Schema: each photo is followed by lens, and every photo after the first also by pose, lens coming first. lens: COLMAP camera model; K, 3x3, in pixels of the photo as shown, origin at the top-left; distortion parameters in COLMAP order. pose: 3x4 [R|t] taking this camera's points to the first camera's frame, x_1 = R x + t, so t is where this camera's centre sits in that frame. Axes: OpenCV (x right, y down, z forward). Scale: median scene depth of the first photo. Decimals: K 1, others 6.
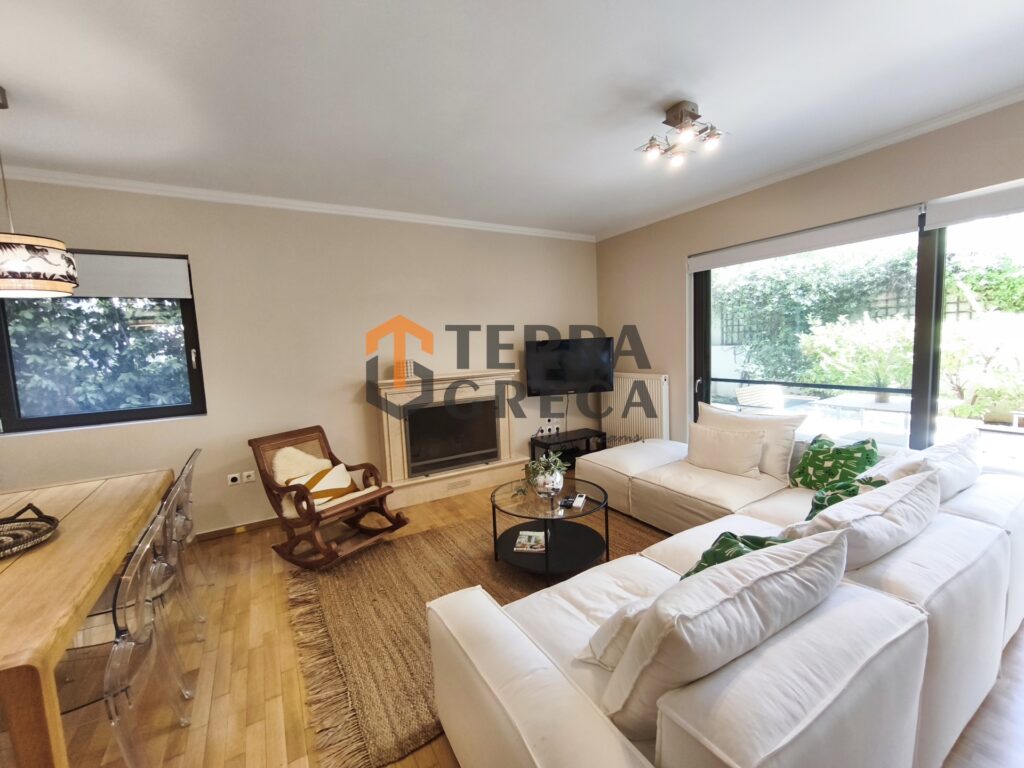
lens RADIAL K [[433.5, 0, 512.0], [0, 433.5, 384.0], [0, 0, 1]] dist [-0.002084, -0.000498]
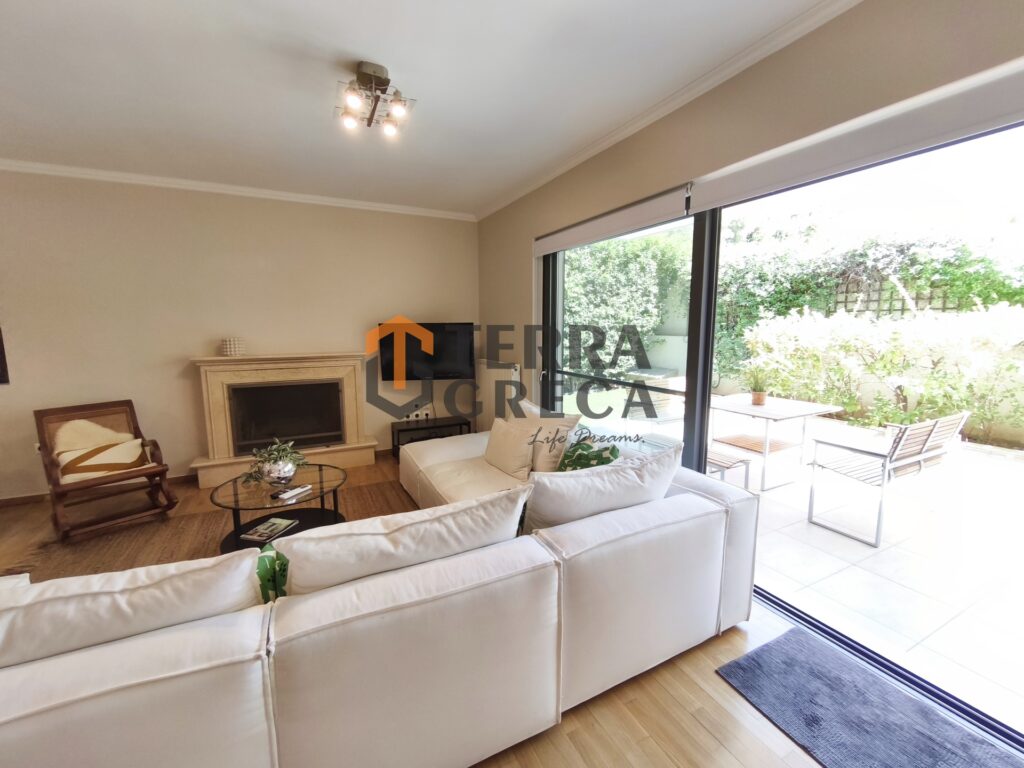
lens RADIAL K [[433.6, 0, 519.9], [0, 433.6, 385.0], [0, 0, 1]] dist [0.000068, 0.000486]
pose [[0.996958, 0.048012, -0.061396, 0.371572], [-0.045122, 0.997846, 0.047626, -0.019327], [0.063550, -0.044710, 0.996977, 0.042621]]
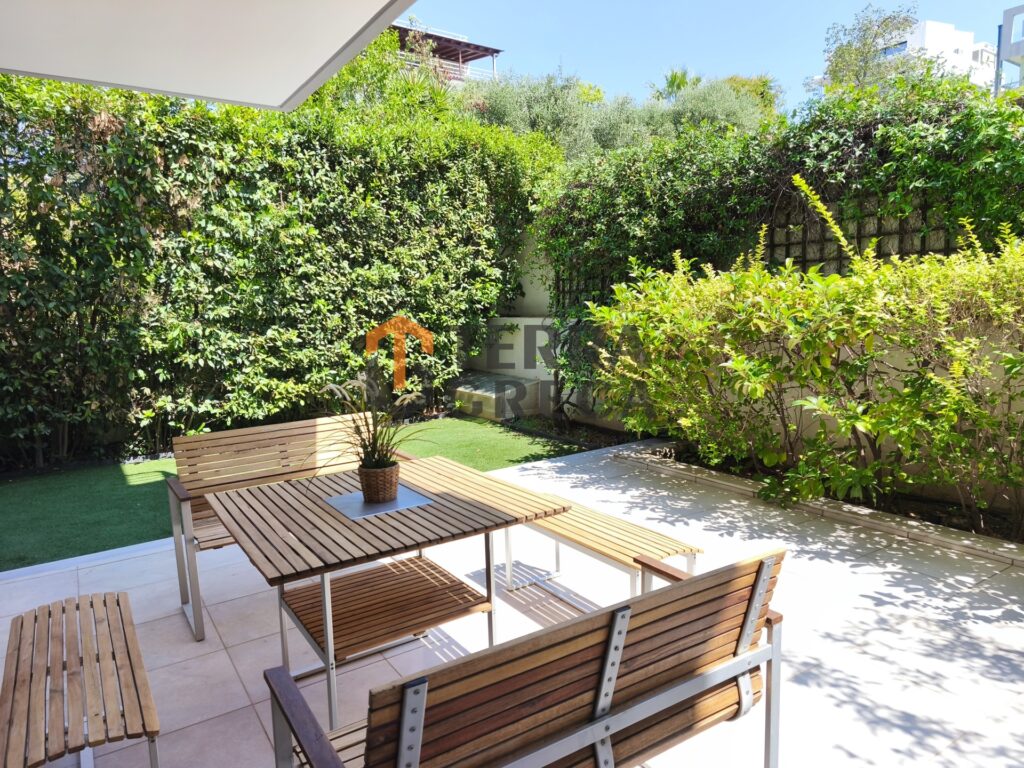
lens RADIAL K [[674.7, 0, 512.0], [0, 674.7, 384.0], [0, 0, 1]] dist [0.057273, -0.001047]
pose [[0.999139, 0.010616, 0.040105, 0.831300], [-0.011671, 0.999589, 0.026168, -0.058206], [-0.039811, -0.026614, 0.998853, 0.395359]]
